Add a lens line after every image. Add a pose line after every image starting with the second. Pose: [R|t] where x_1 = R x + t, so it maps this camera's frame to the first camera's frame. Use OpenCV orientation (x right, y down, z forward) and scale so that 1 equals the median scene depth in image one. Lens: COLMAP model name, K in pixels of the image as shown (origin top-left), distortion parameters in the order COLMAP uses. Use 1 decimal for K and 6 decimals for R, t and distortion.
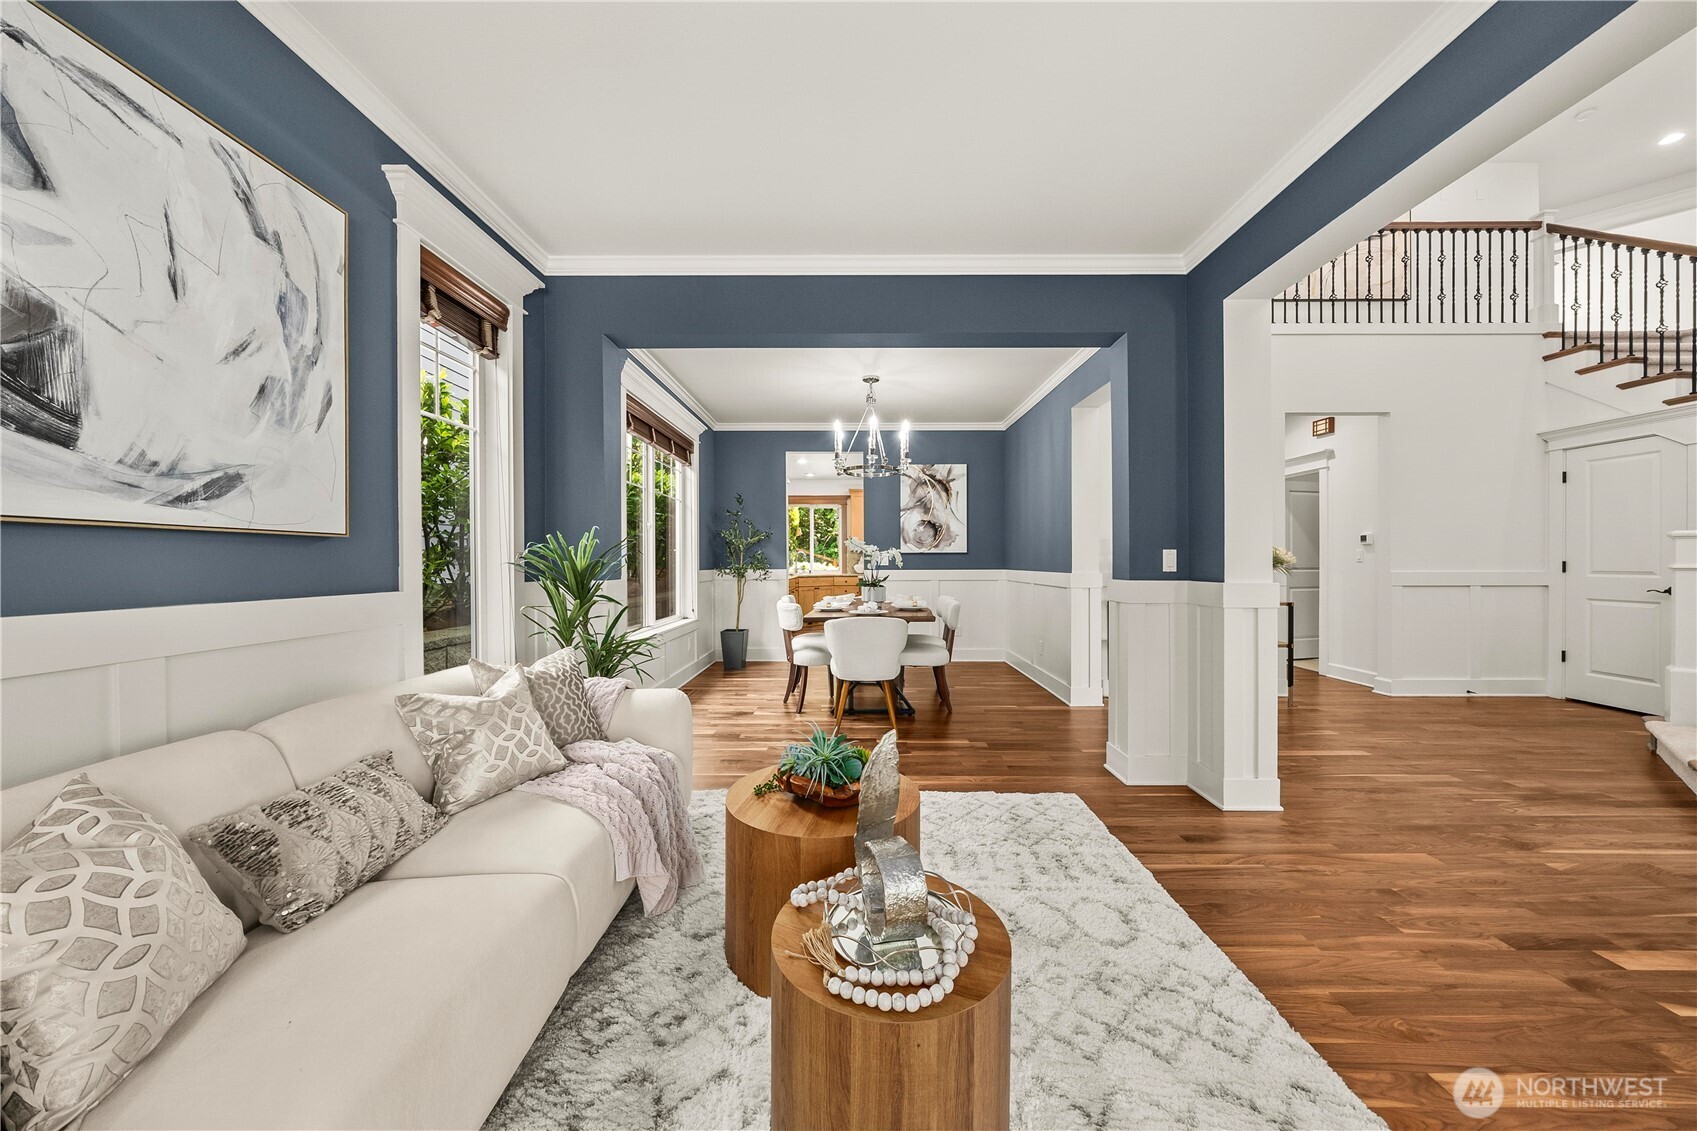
lens RADIAL K [[590.3, 0, 847.7], [0, 590.3, 562.3], [0, 0, 1]] dist [-0.000562, -0.000358]
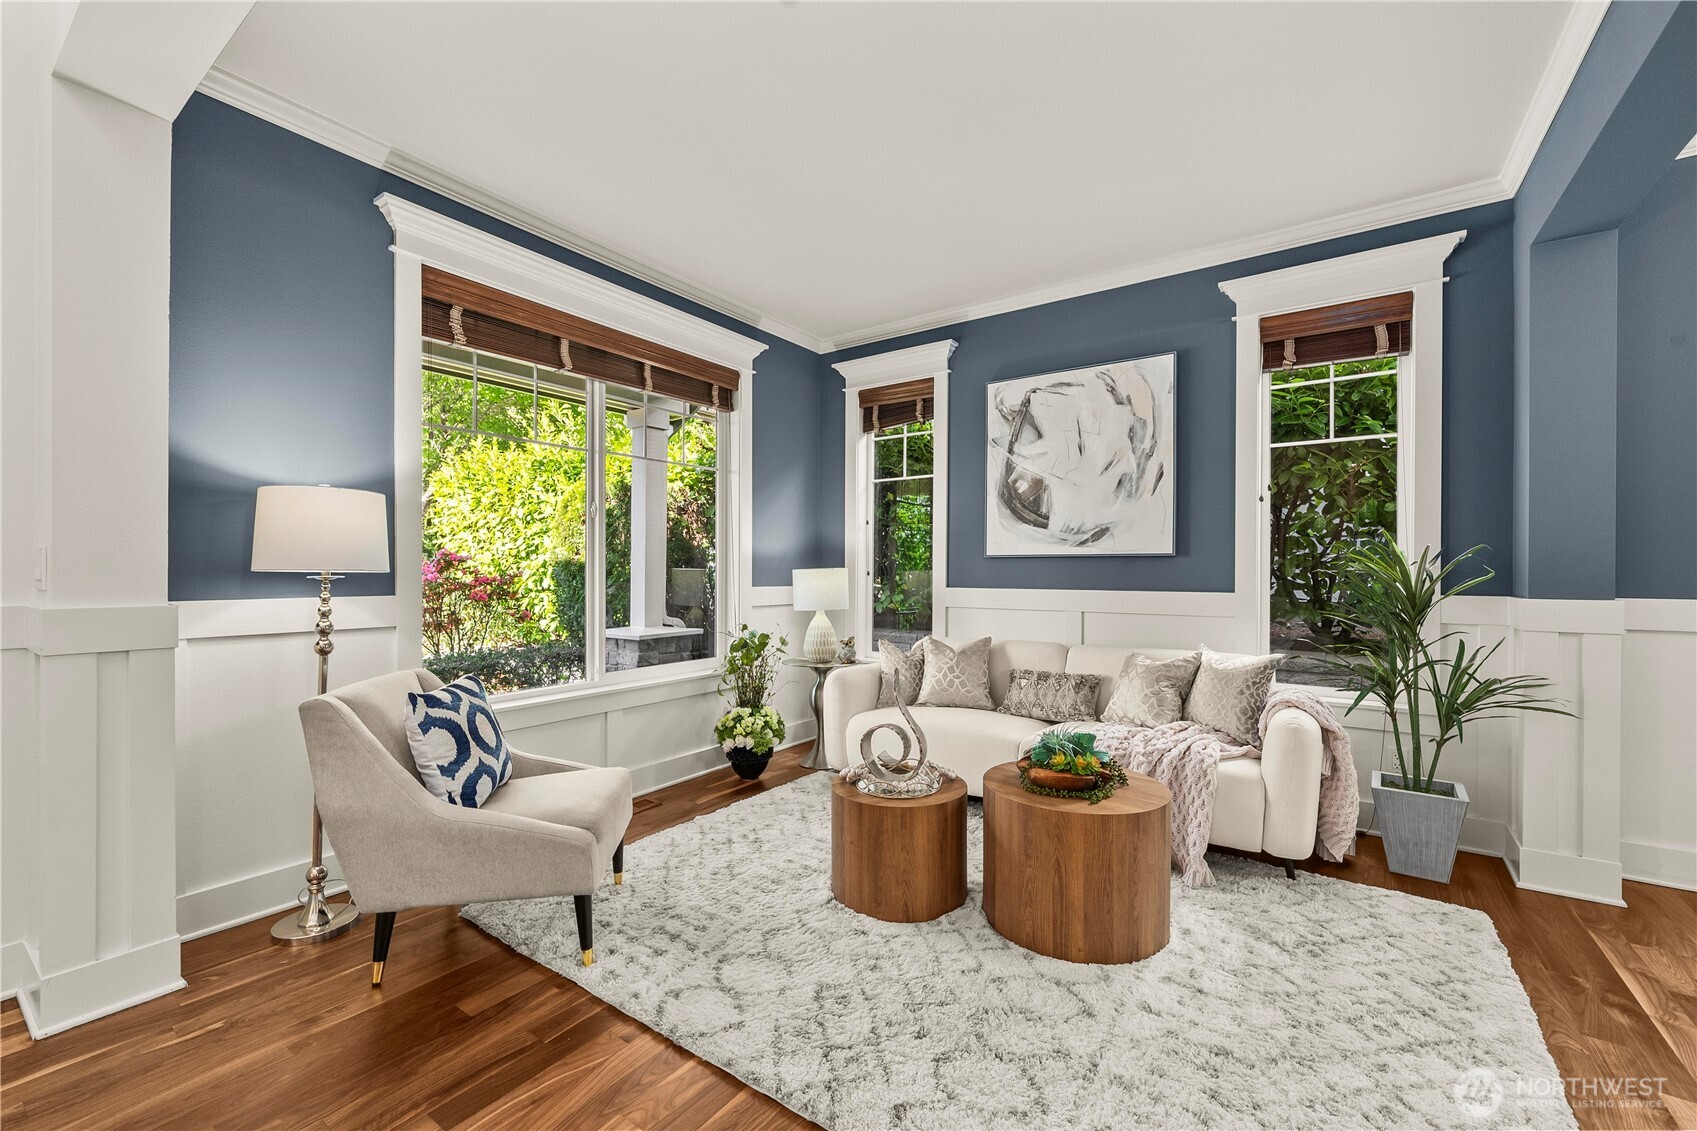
lens RADIAL K [[708.9, 0, 835.6], [0, 708.9, 575.1], [0, 0, 1]] dist [0.003846, -0.002118]
pose [[-0.576117, 0.000840, -0.817367, 1.253658], [-0.006409, 0.999964, 0.005545, 0.005074], [0.817342, 0.008433, -0.576091, 1.372266]]
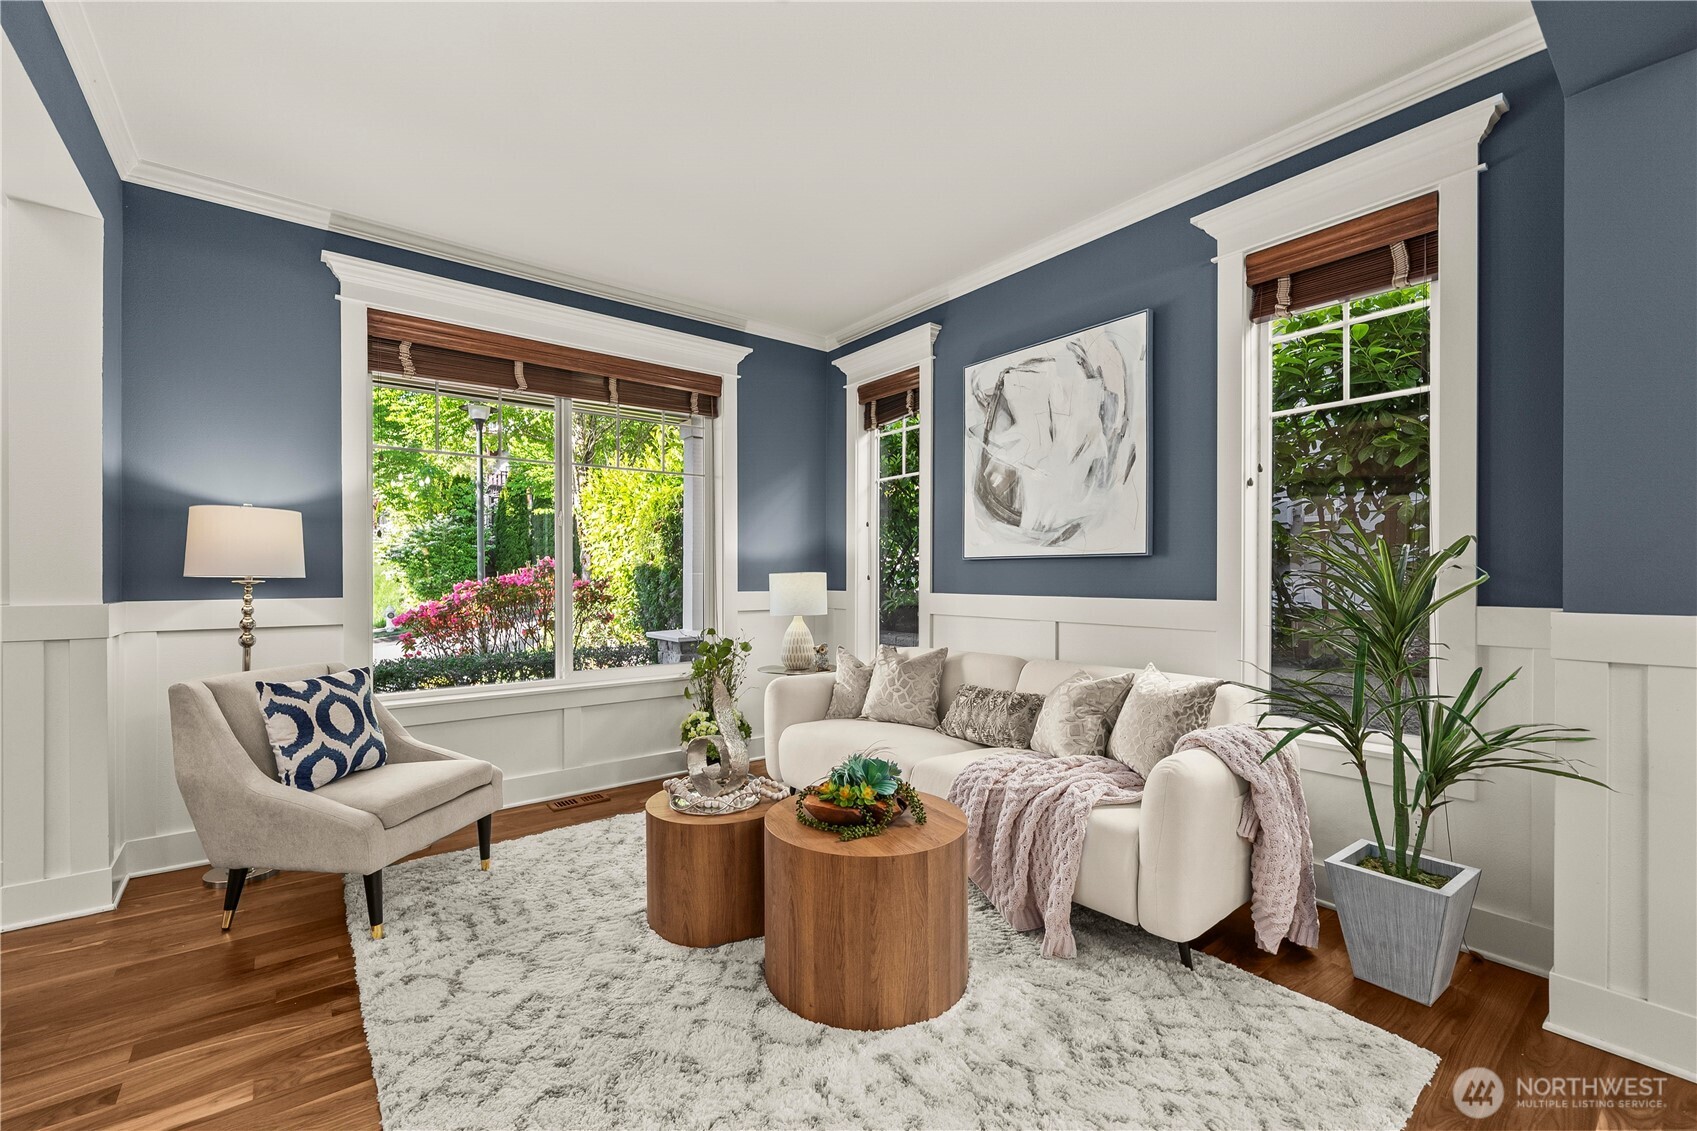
lens RADIAL K [[708.9, 0, 826.5], [0, 708.9, 581.3], [0, 0, 1]] dist [0.003846, -0.002118]
pose [[-0.790786, 0.002934, -0.612086, 0.695537], [-0.003423, 0.999952, 0.009215, 0.002742], [0.612083, 0.009382, -0.790738, 1.837251]]
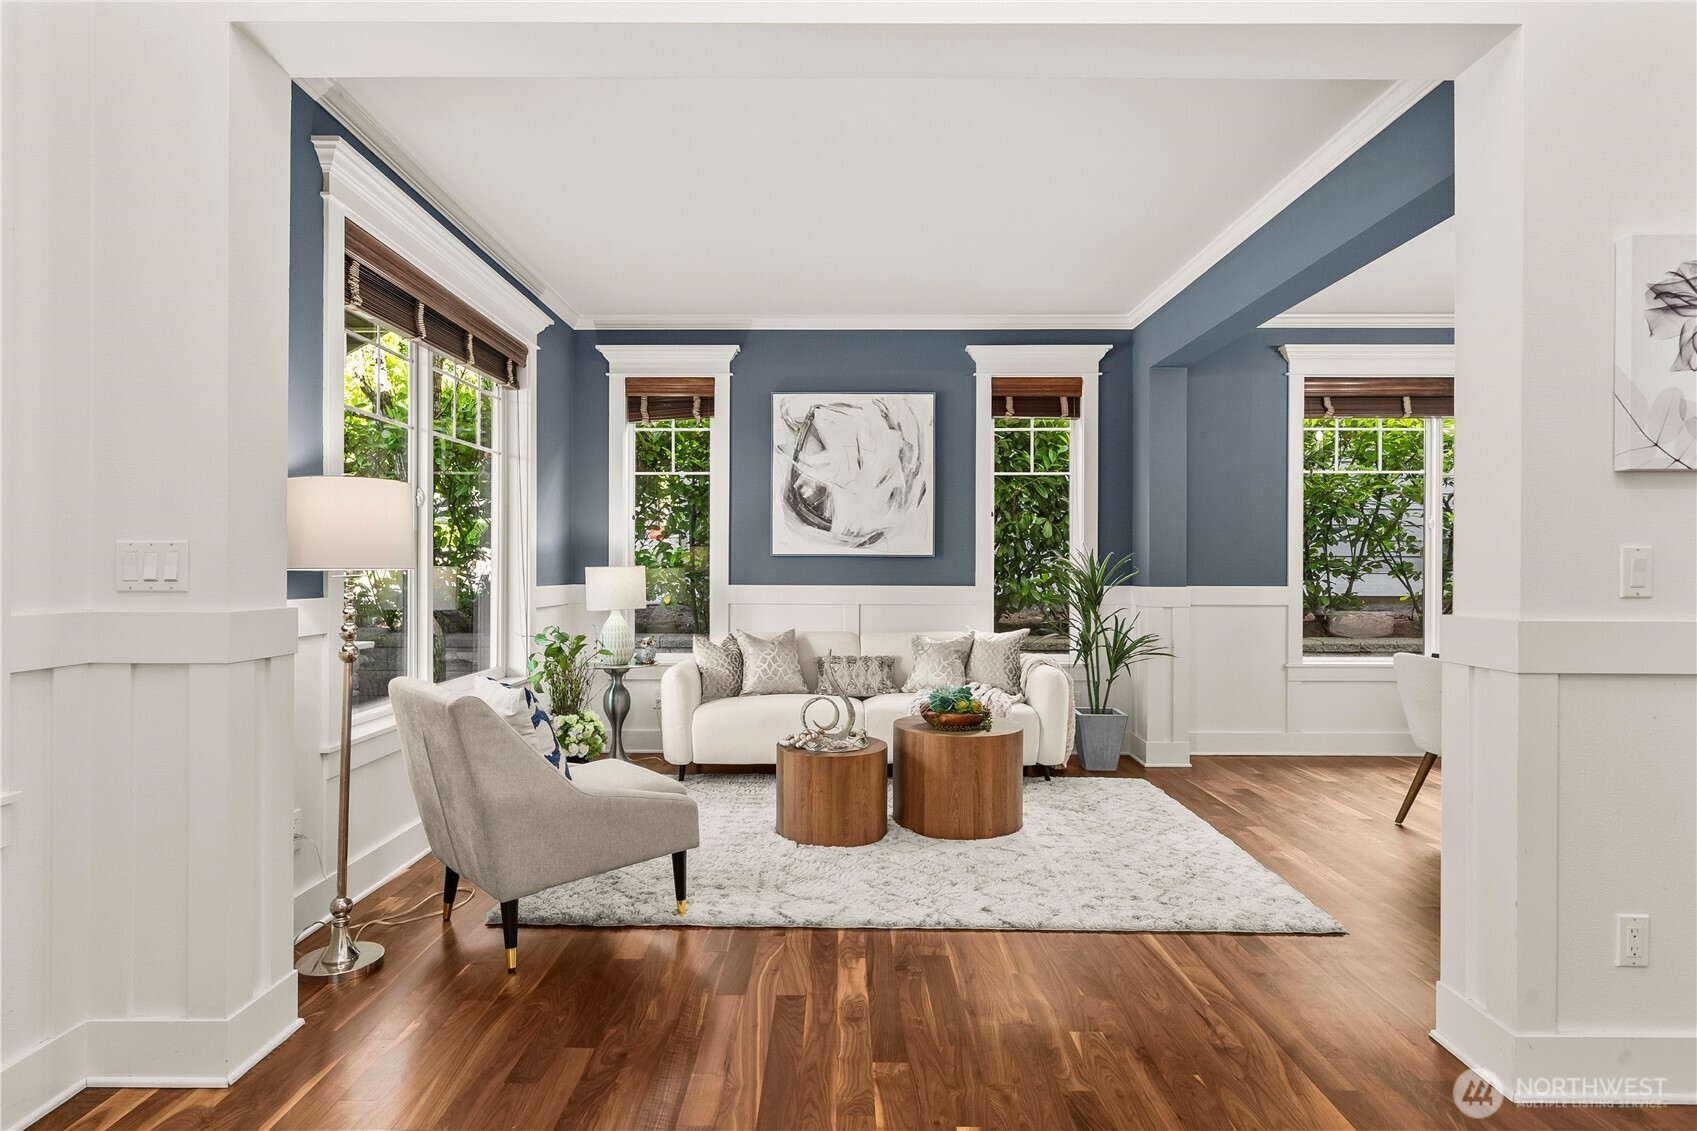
lens RADIAL K [[887.3, 0, 848.4], [0, 887.3, 576.1], [0, 0, 1]] dist [0.003814, 0.002084]
pose [[-0.001283, 0.005546, -0.999984, 2.148774], [-0.005865, 0.999967, 0.005553, 0.007404], [0.999982, 0.005872, -0.001251, 0.725563]]
